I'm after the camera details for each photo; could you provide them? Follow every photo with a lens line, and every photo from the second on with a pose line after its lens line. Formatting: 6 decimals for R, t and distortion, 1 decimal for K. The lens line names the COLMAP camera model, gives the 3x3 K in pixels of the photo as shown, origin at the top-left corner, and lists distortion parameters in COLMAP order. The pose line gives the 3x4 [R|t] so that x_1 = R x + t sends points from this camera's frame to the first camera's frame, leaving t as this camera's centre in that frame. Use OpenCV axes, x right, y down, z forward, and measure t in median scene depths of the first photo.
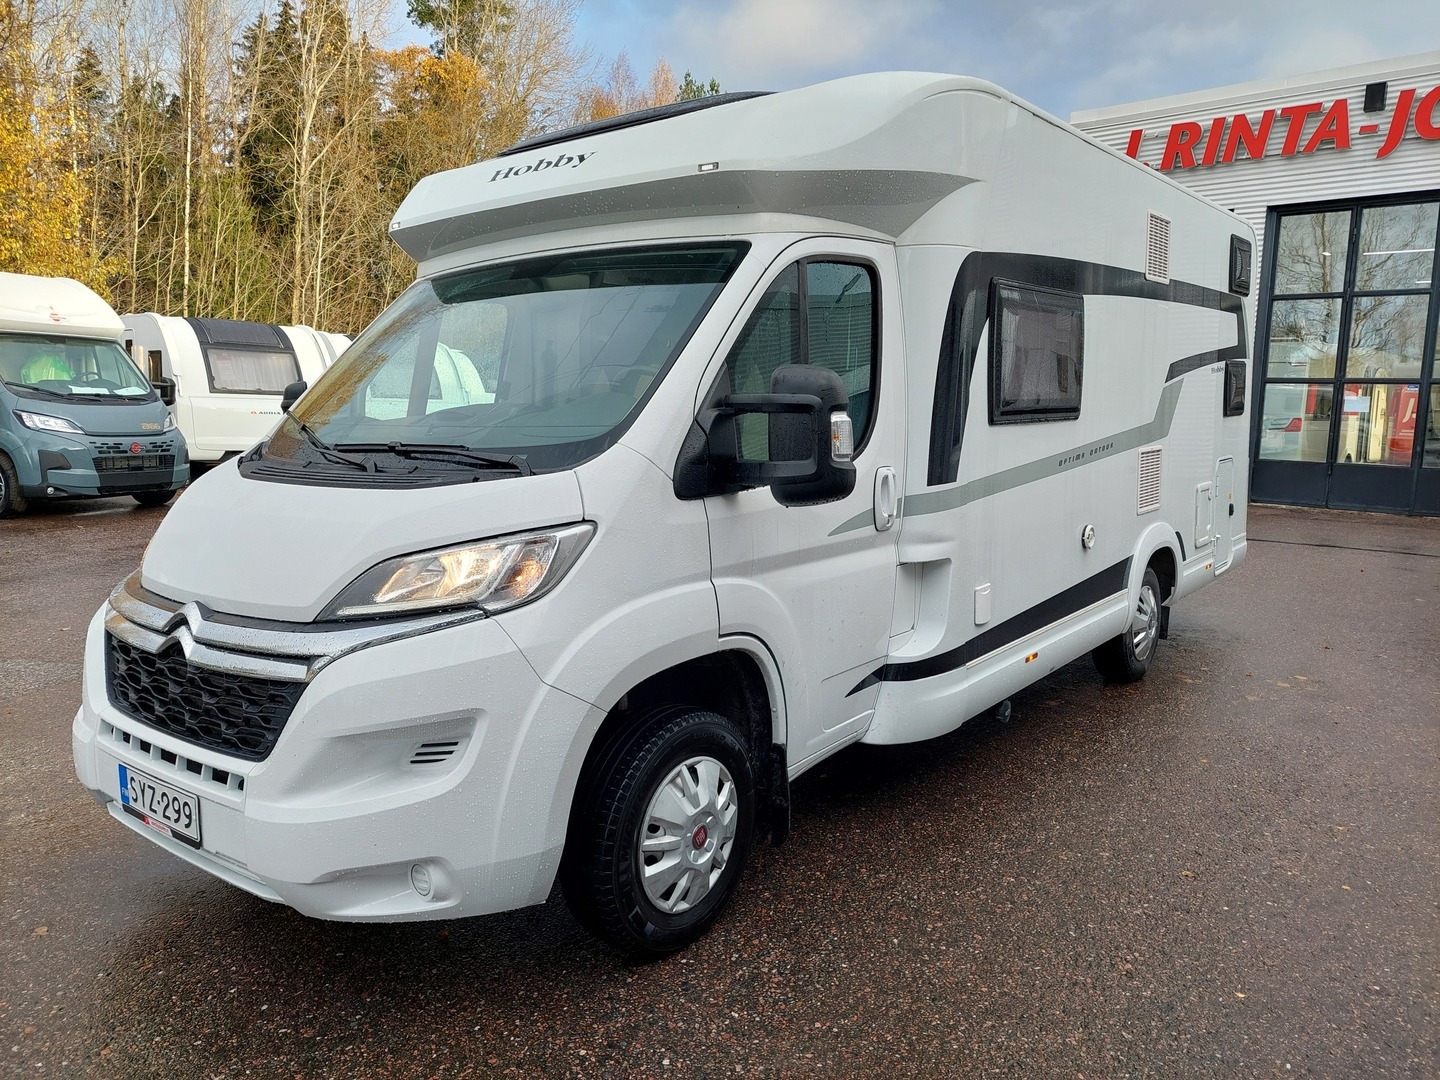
lens RADIAL K [[1058.5, 0, 725.4], [0, 1058.5, 537.9], [0, 0, 1]] dist [0.024795, -0.002044]
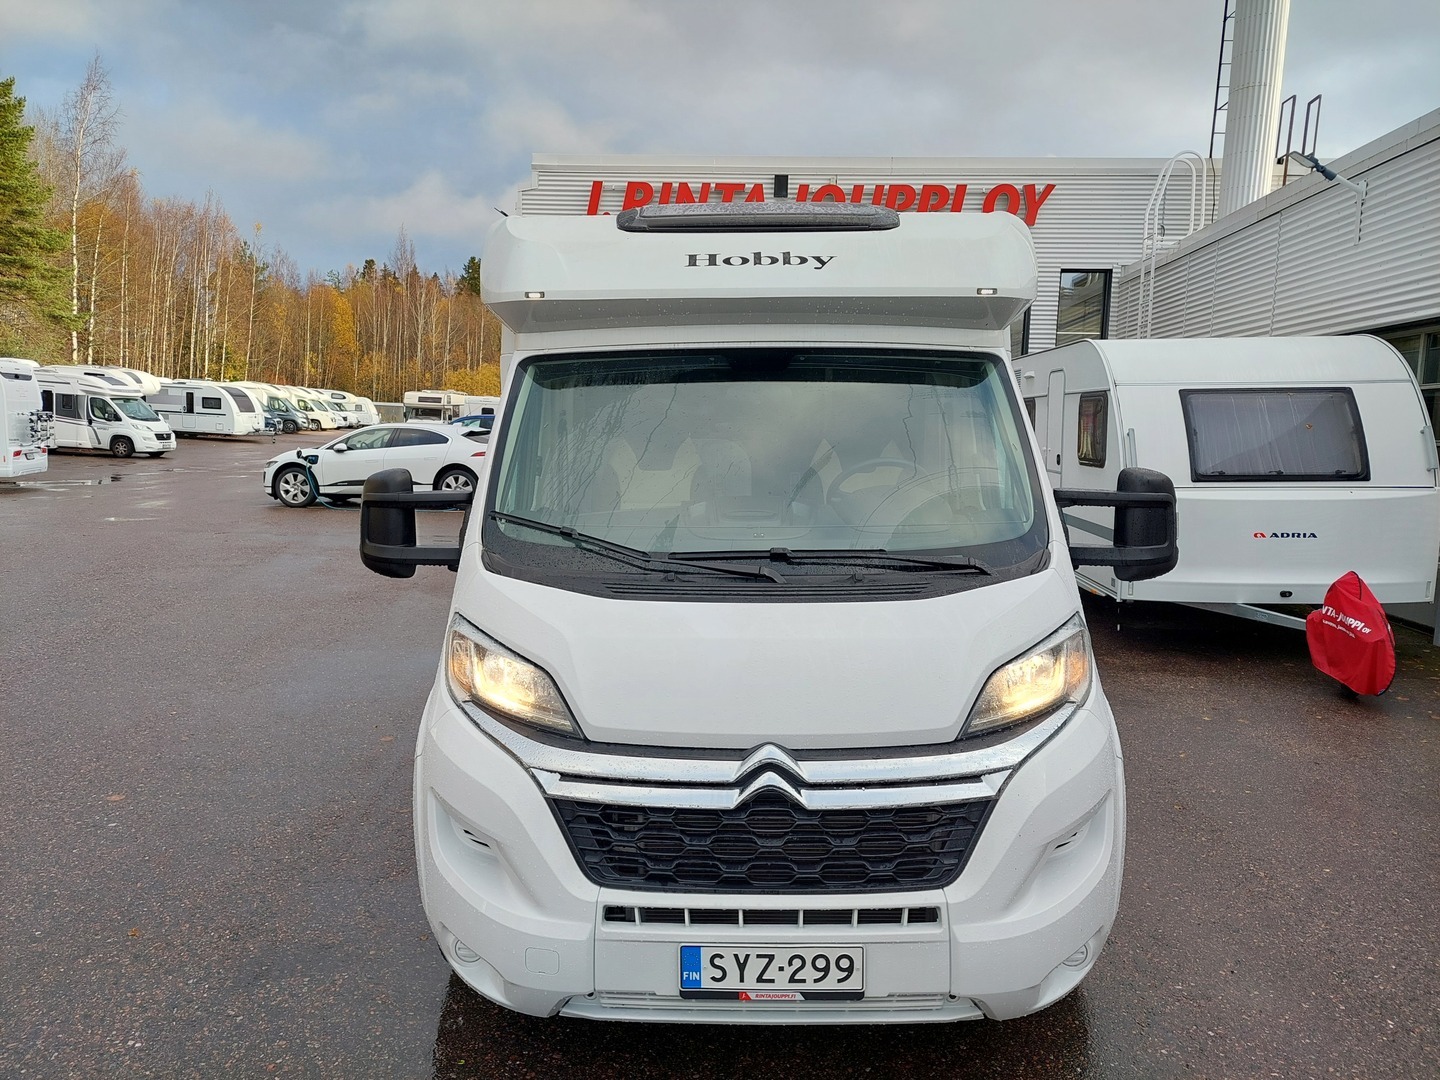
lens RADIAL K [[1058.5, 0, 726.4], [0, 1058.5, 541.6], [0, 0, 1]] dist [0.024795, -0.002044]
pose [[0.794595, -0.070553, 0.603027, -0.224504], [0.071464, 0.997189, 0.022503, -0.029128], [-0.602920, 0.025214, 0.797403, 0.059967]]
